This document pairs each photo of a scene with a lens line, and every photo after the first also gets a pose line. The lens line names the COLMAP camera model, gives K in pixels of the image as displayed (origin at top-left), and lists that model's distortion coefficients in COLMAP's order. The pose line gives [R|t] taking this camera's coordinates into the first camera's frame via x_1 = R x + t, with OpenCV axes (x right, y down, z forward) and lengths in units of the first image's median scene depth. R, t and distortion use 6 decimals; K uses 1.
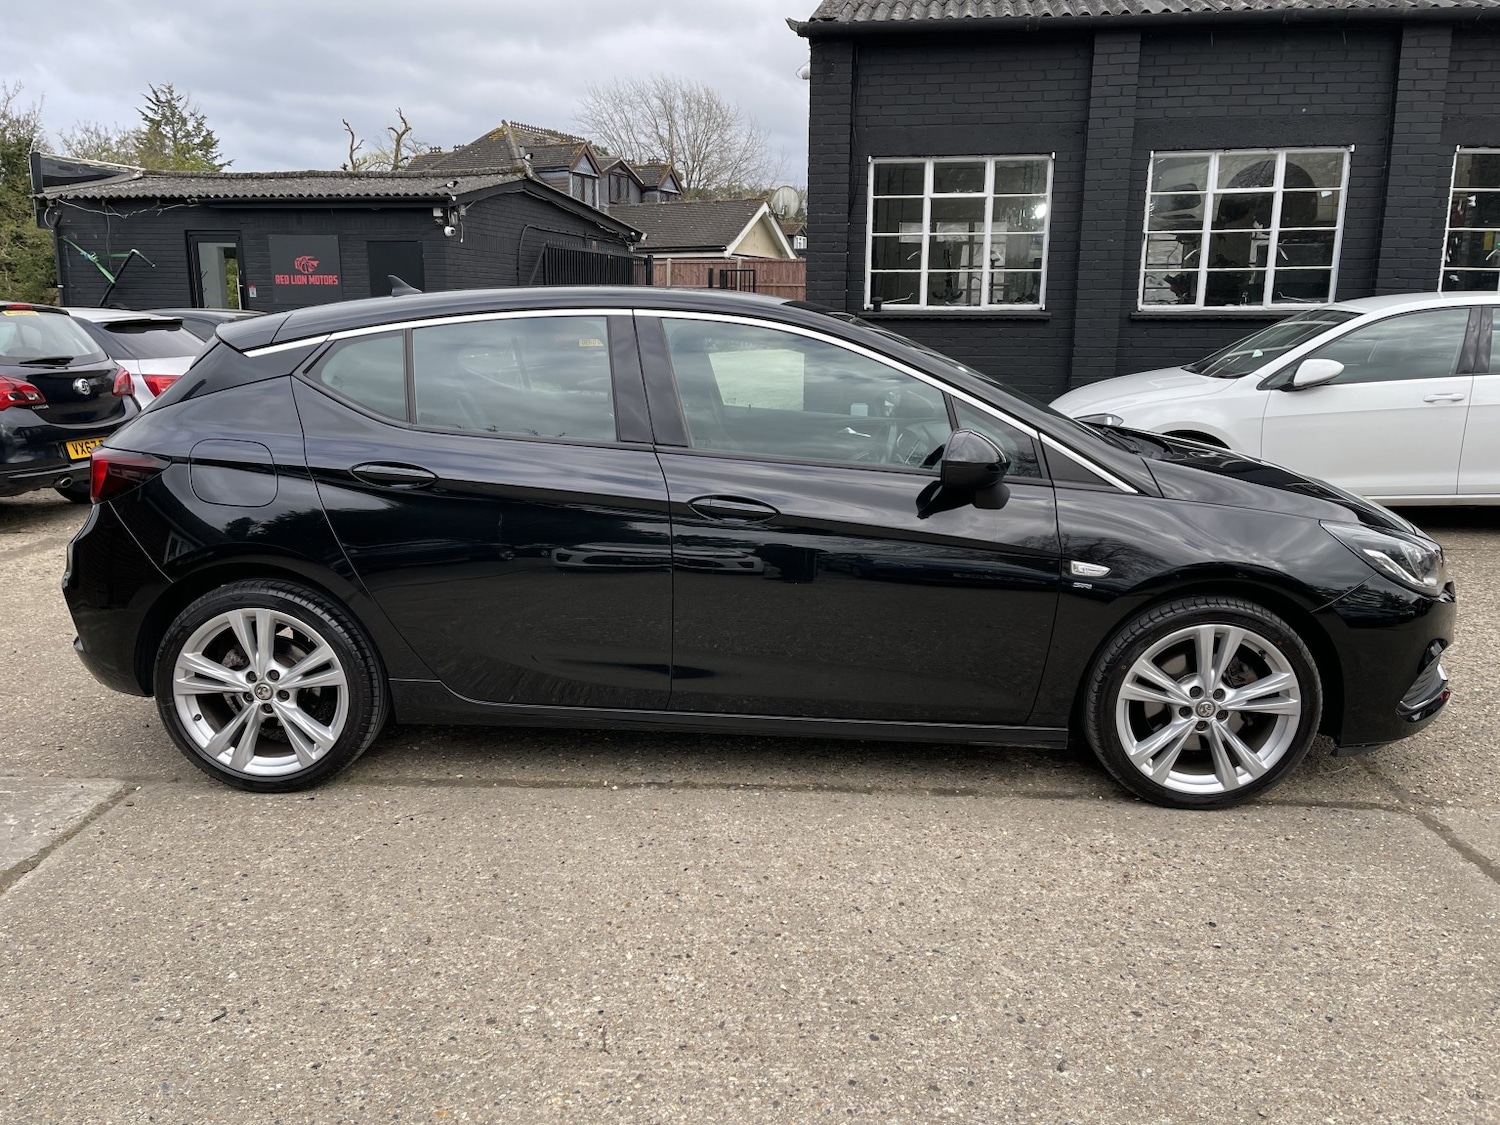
lens RADIAL K [[1146.1, 0, 754.1], [0, 1146.1, 567.5], [0, 0, 1]] dist [0.096467, -0.133918]
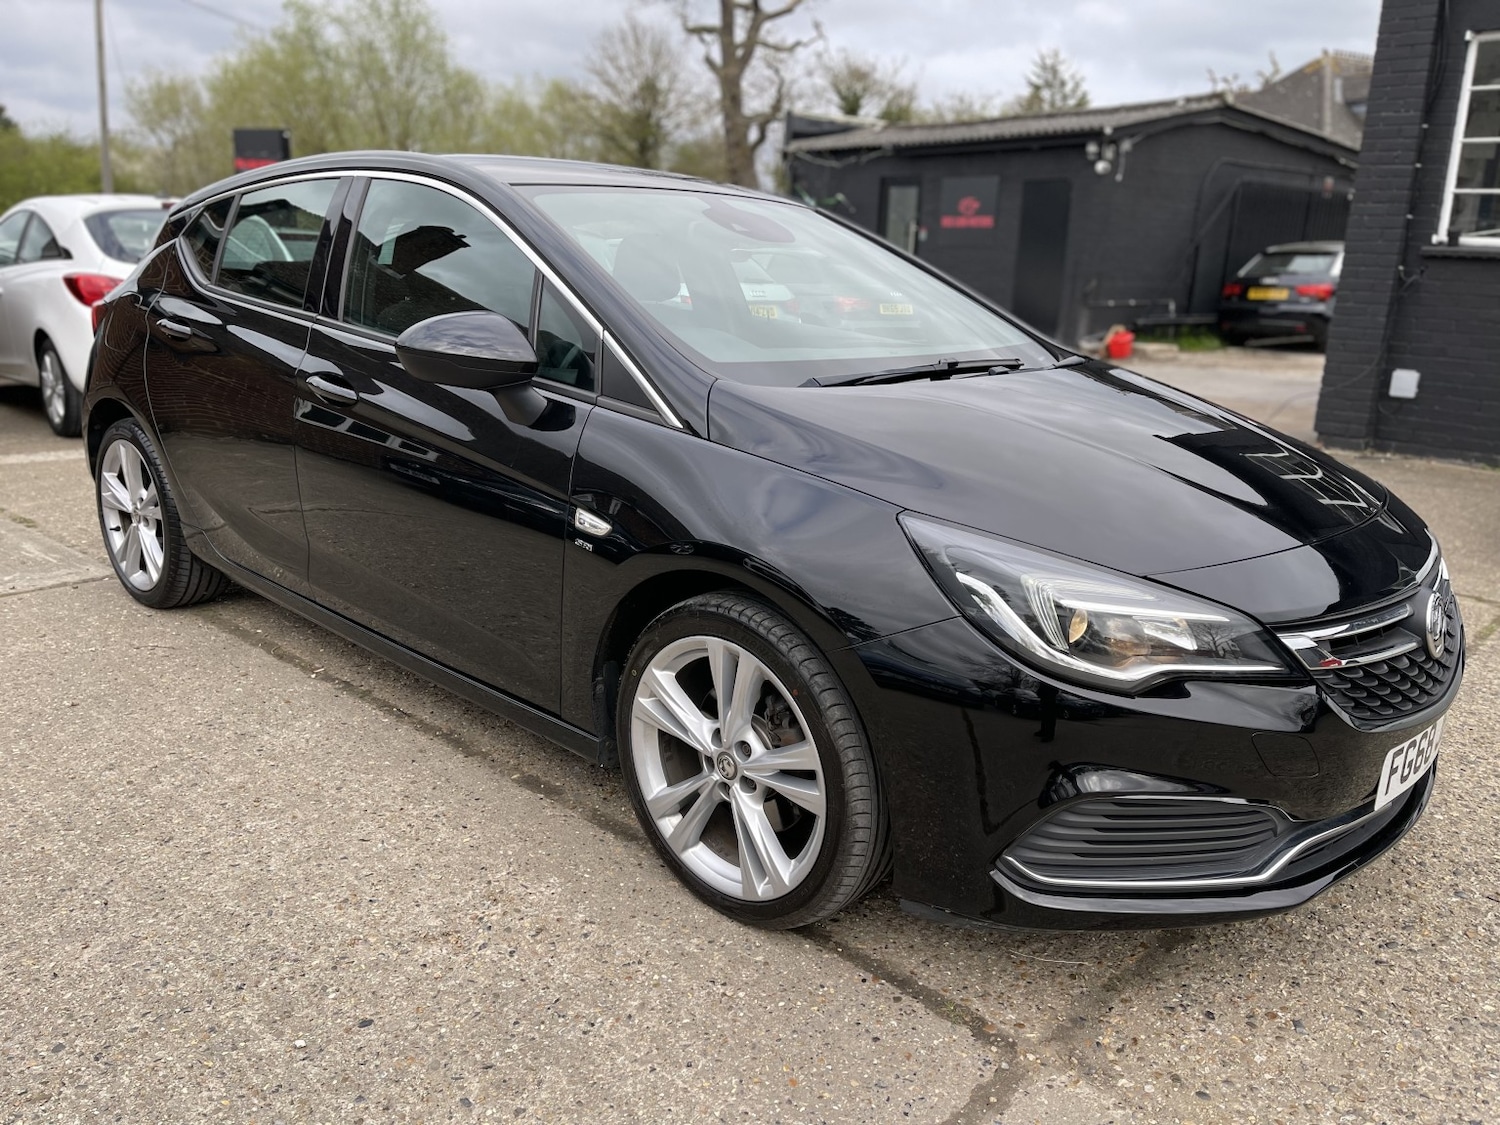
lens RADIAL K [[1146.1, 0, 754.1], [0, 1146.1, 567.5], [0, 0, 1]] dist [0.096467, -0.133918]
pose [[0.763603, 0.188681, -0.617503, 0.762286], [-0.169075, 0.981412, 0.090797, -0.049806], [0.623157, 0.035071, 0.781310, 0.477930]]
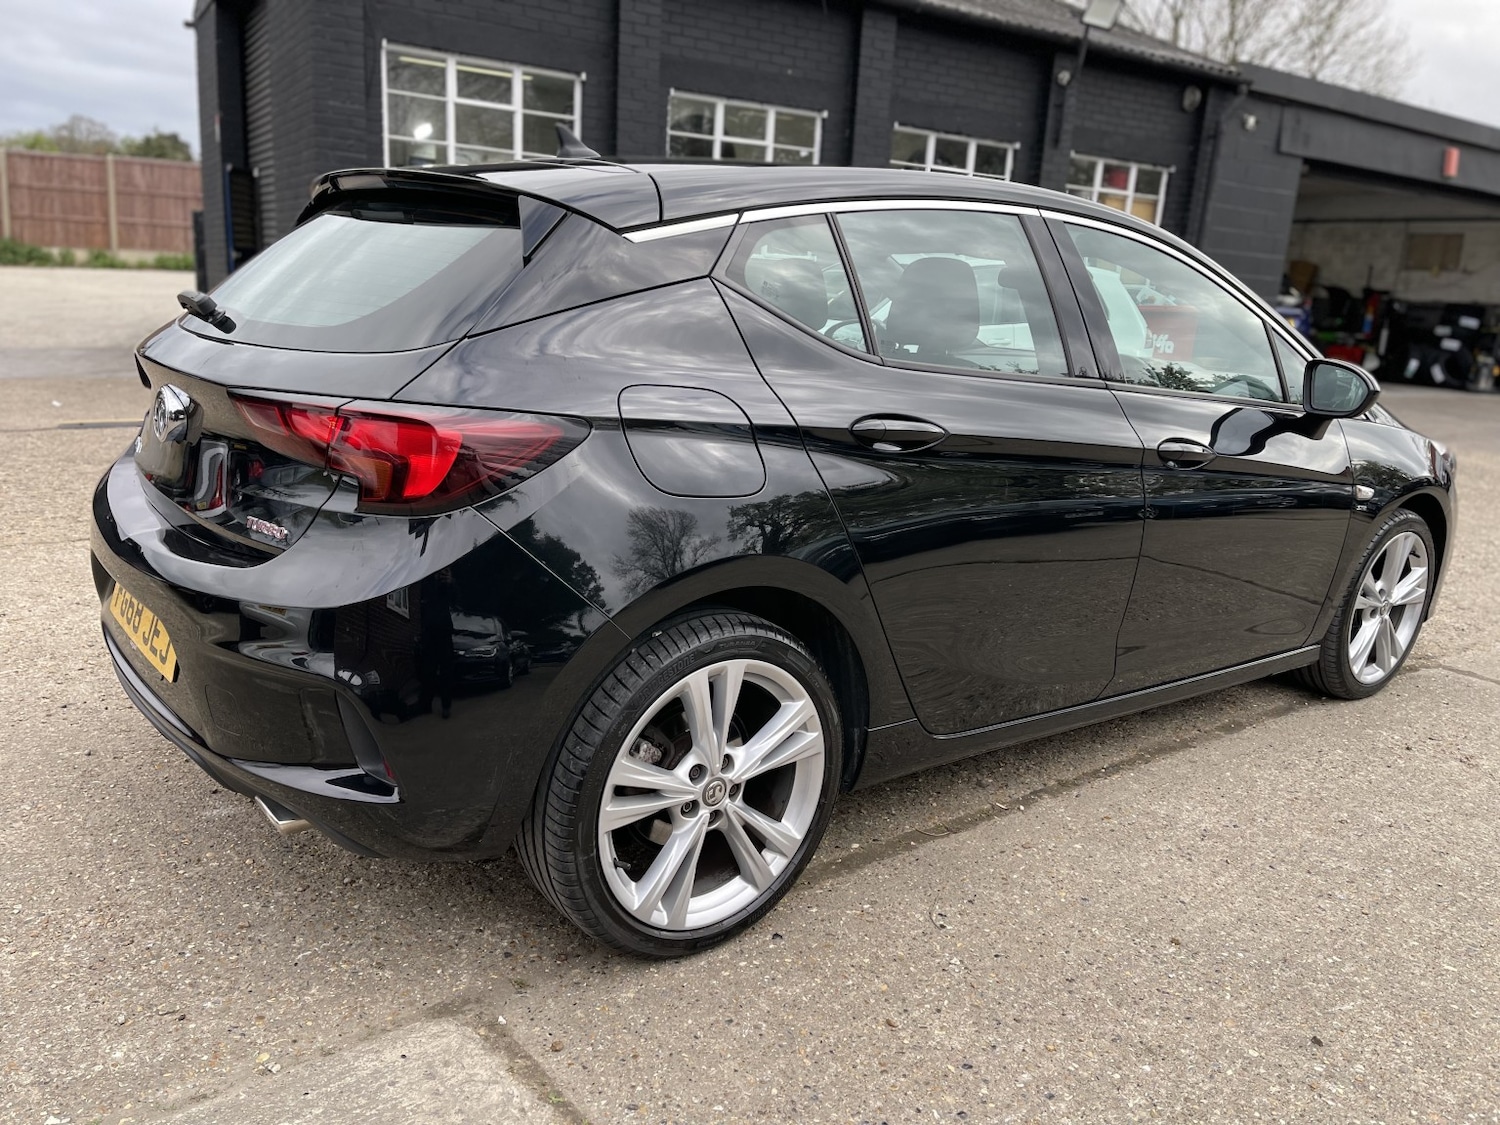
lens RADIAL K [[1146.7, 0, 765.4], [0, 1146.7, 577.4], [0, 0, 1]] dist [0.030407, -0.009029]
pose [[0.756226, -0.122482, 0.642745, -0.775824], [0.085672, 0.992402, 0.088315, -0.058635], [-0.648678, -0.011721, 0.760973, 0.512657]]
